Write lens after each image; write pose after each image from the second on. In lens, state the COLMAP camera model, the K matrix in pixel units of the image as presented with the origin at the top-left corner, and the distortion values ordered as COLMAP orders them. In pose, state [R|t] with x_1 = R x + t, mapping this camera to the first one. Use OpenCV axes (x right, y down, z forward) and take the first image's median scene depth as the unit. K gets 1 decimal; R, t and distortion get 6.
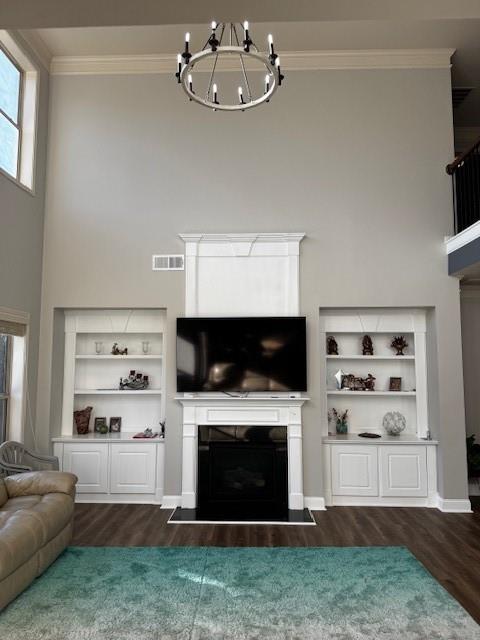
lens RADIAL K [[455.0, 0, 246.0], [0, 455.0, 319.1], [0, 0, 1]] dist [0.060514, -0.042027]
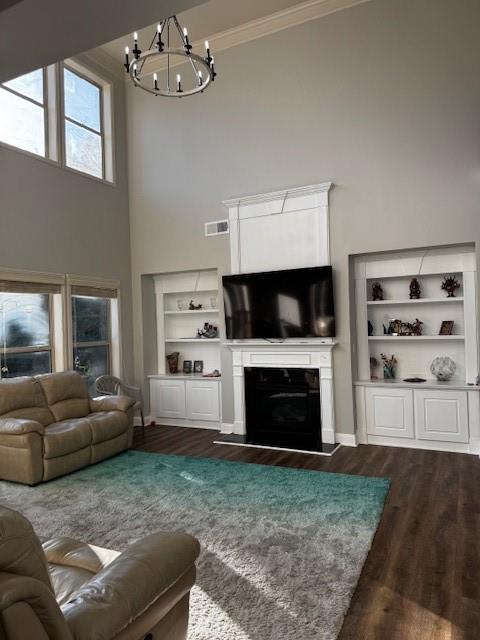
lens RADIAL K [[455.0, 0, 240.2], [0, 455.0, 318.7], [0, 0, 1]] dist [0.060514, -0.042027]
pose [[0.905543, -0.033797, -0.422907, 0.377033], [0.075763, 0.993681, 0.082815, 0.013281], [0.417436, -0.107033, 0.902381, -0.037424]]
